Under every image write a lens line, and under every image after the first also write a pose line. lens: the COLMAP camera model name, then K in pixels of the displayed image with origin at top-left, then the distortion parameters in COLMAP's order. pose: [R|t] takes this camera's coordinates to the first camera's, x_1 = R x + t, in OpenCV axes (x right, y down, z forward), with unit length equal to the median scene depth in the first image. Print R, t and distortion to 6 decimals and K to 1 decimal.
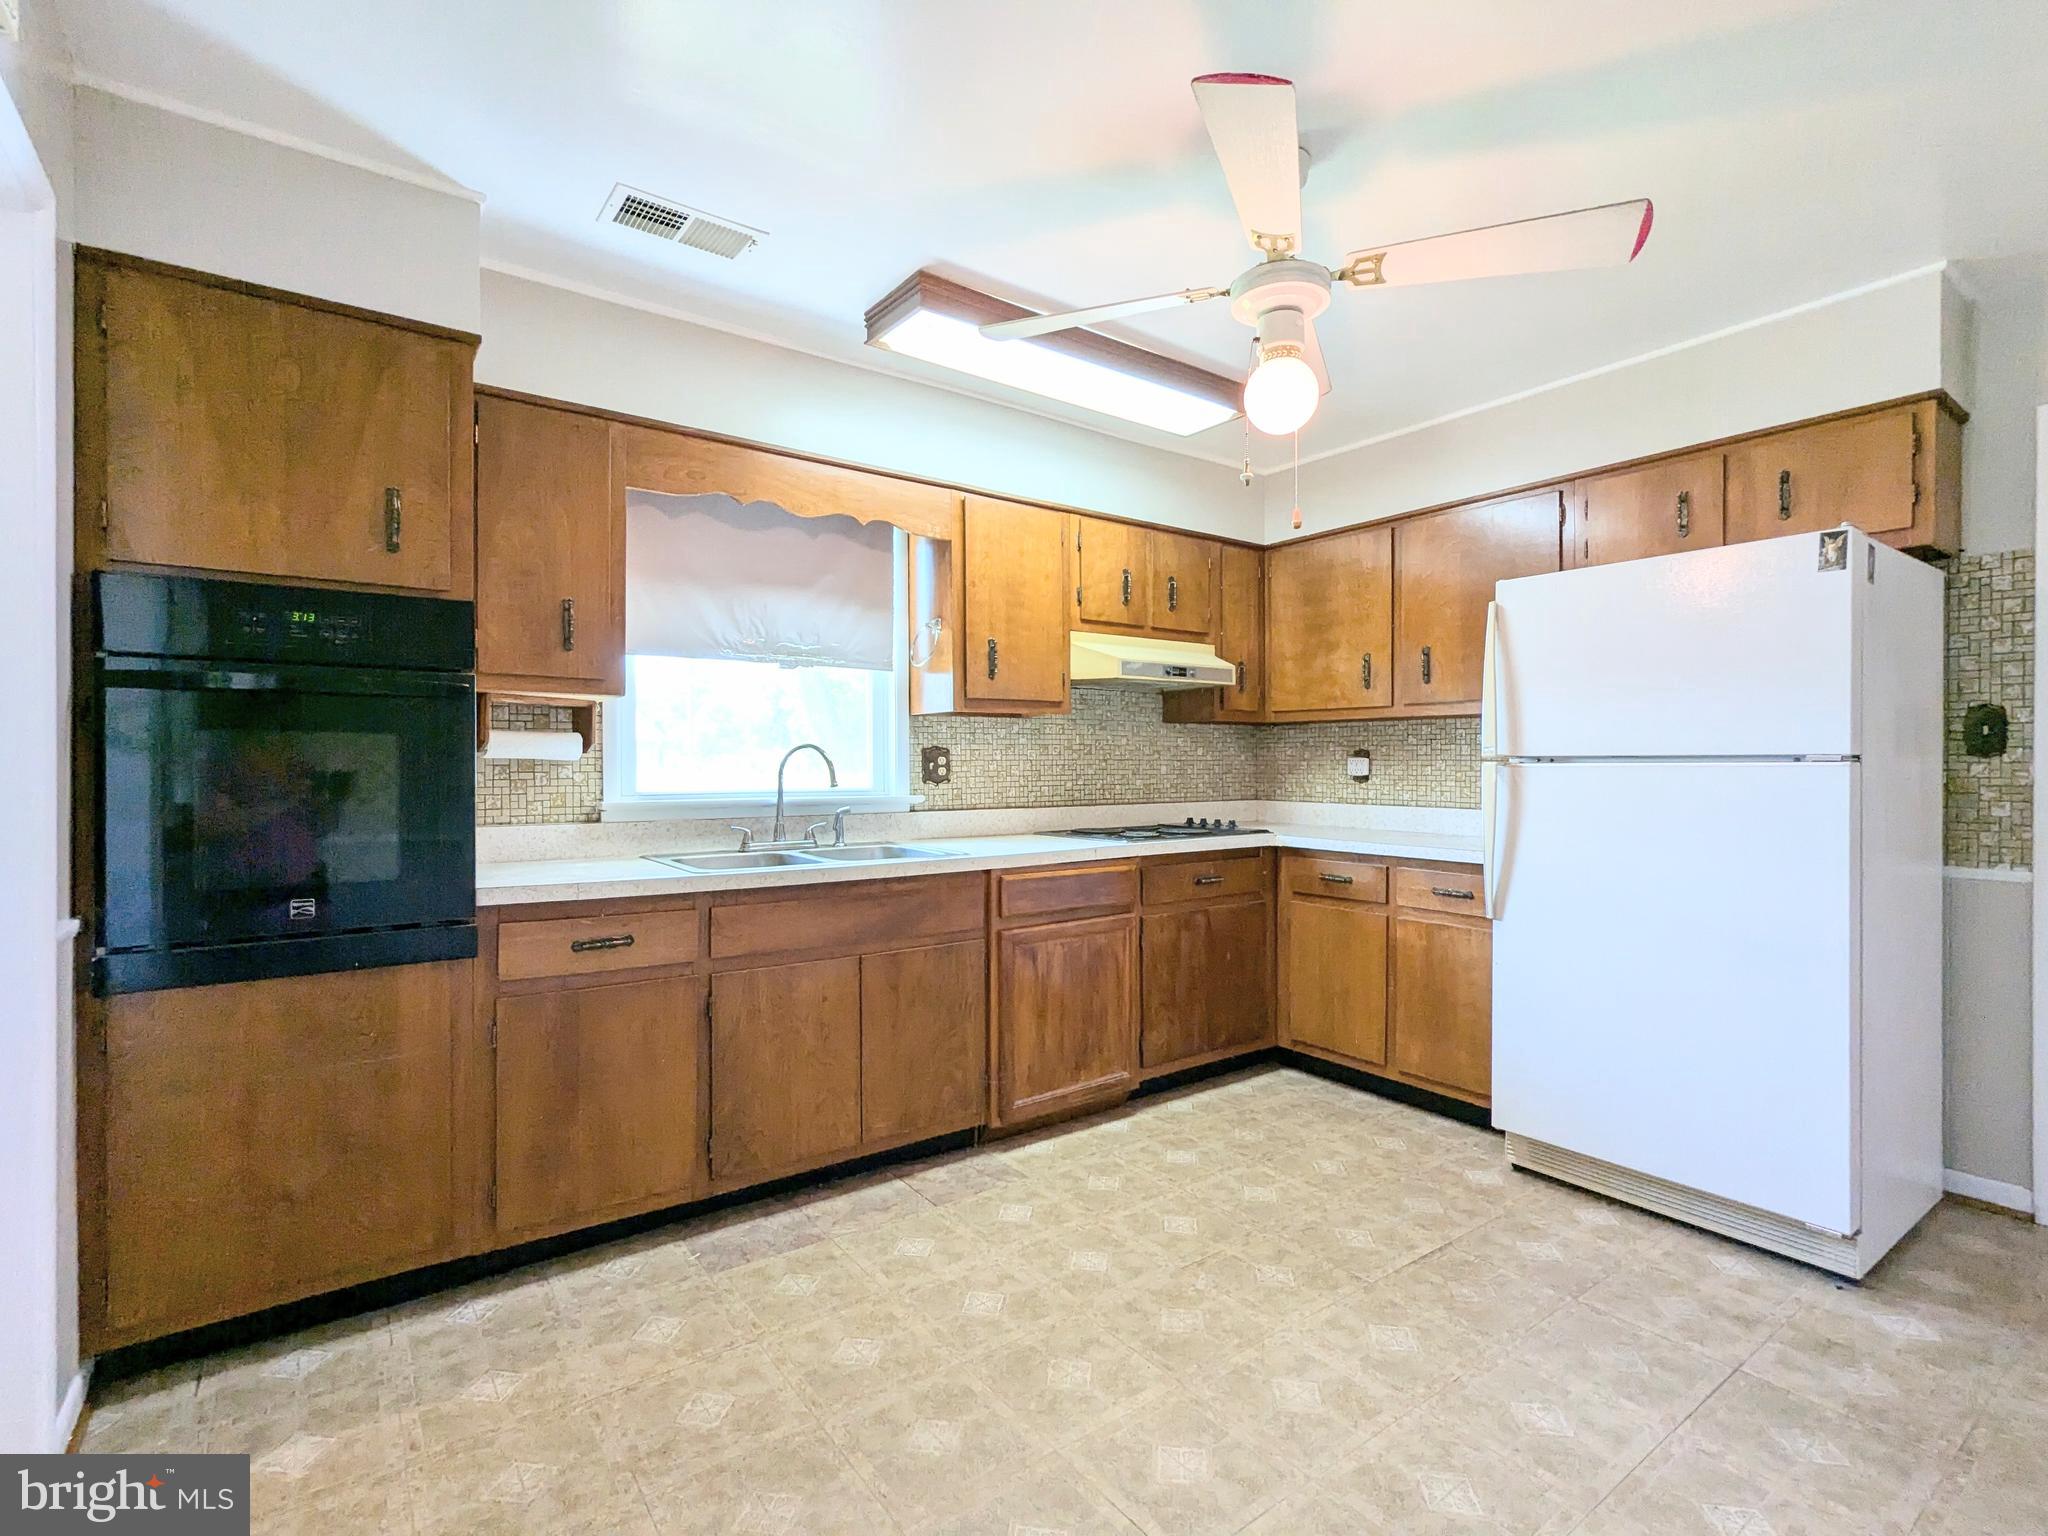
lens RADIAL K [[969.8, 0, 1024.0], [0, 969.8, 768.0], [0, 0, 1]] dist [0.001215, 0.000508]
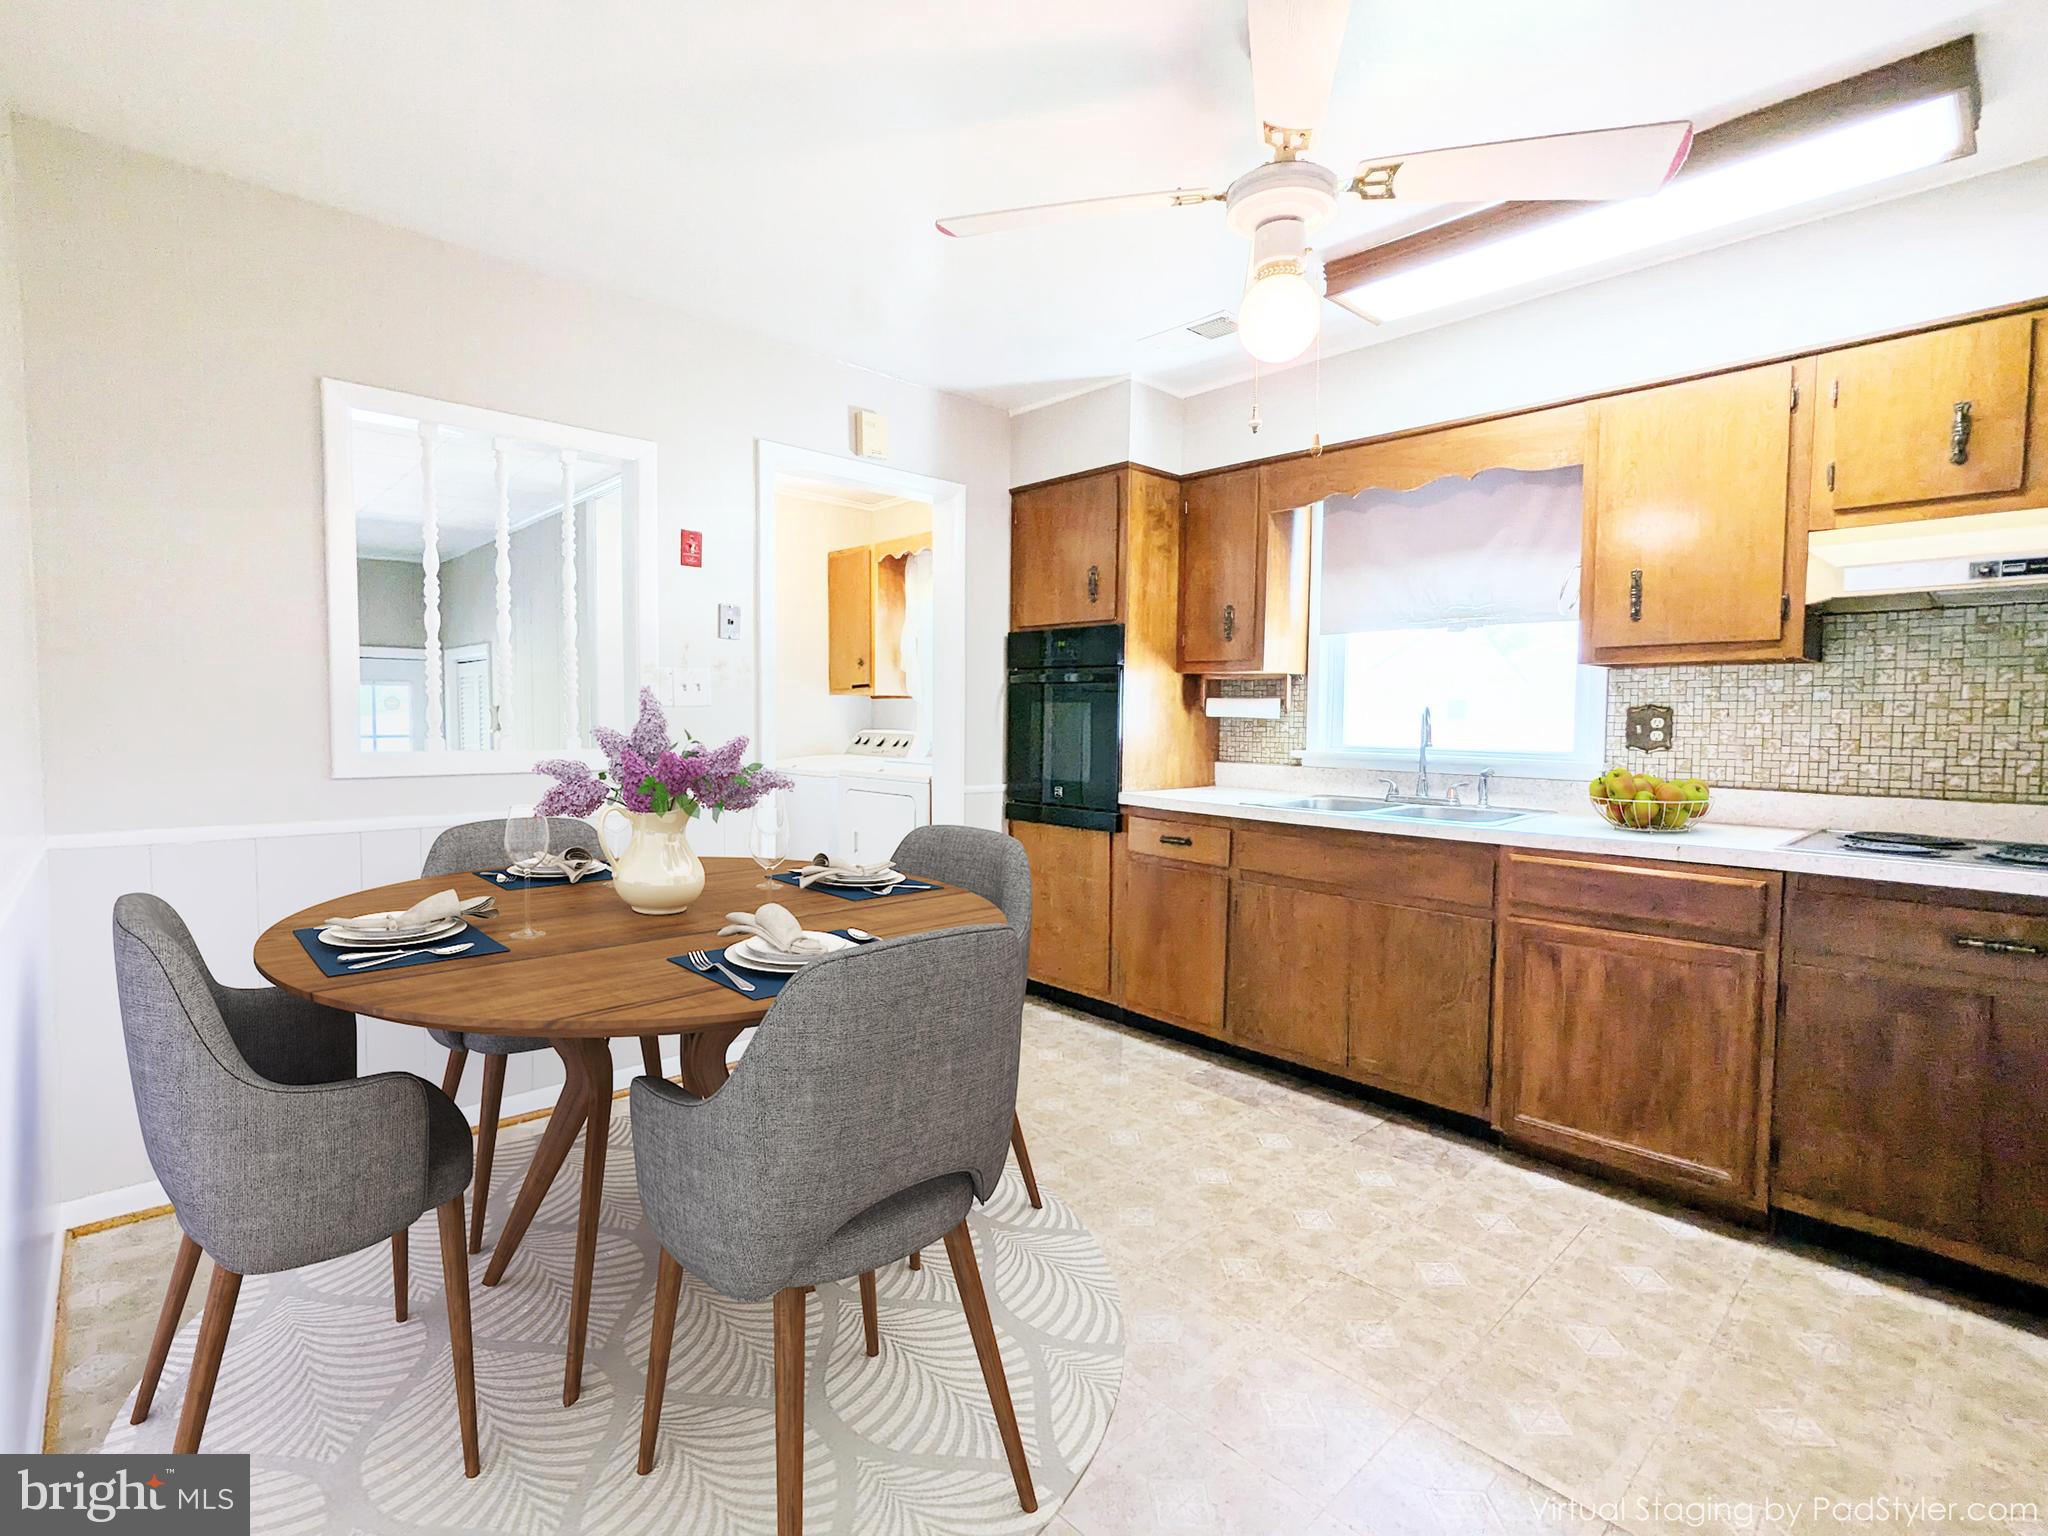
lens RADIAL K [[963.5, 0, 1024.0], [0, 963.5, 768.0], [0, 0, 1]] dist [0.002330, 0.001492]
pose [[0.125913, 0.058842, -0.990295, 0.780406], [-0.012964, 0.998252, 0.057666, -0.011500], [0.991957, 0.005577, 0.126456, 0.447826]]
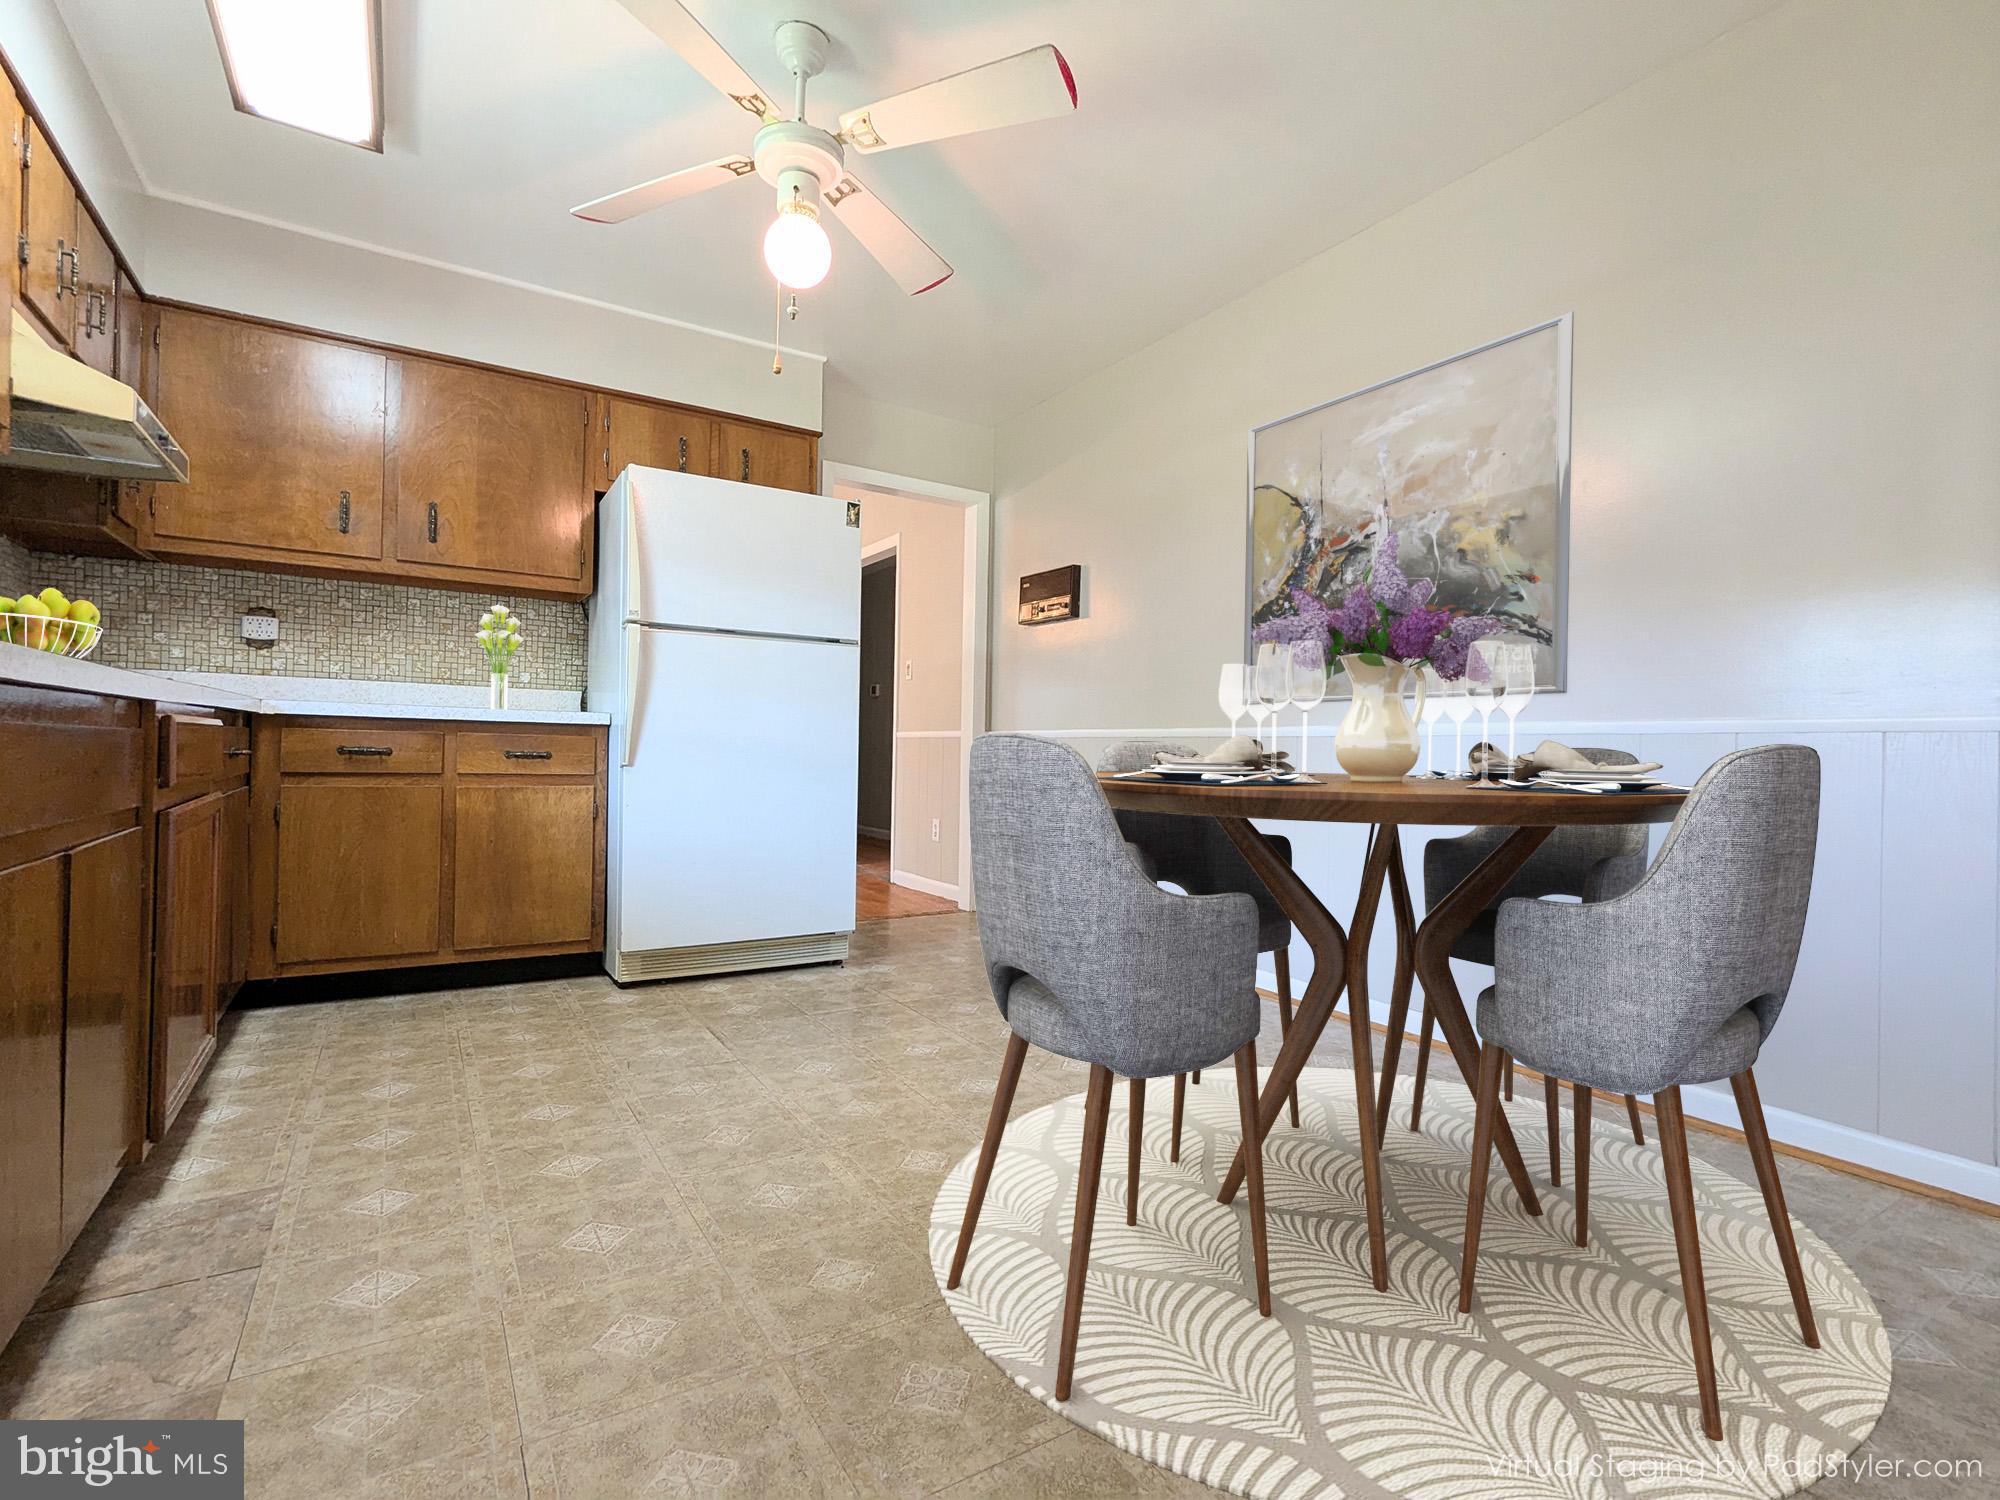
lens RADIAL K [[947.1, 0, 1000.0], [0, 947.1, 750.0], [0, 0, 1]] dist [0.001215, 0.000508]
pose [[0.067734, 0.003762, 0.997696, -0.544910], [-0.019472, 0.999807, -0.002448, 0.124015], [-0.997513, -0.019261, 0.067795, 0.469827]]
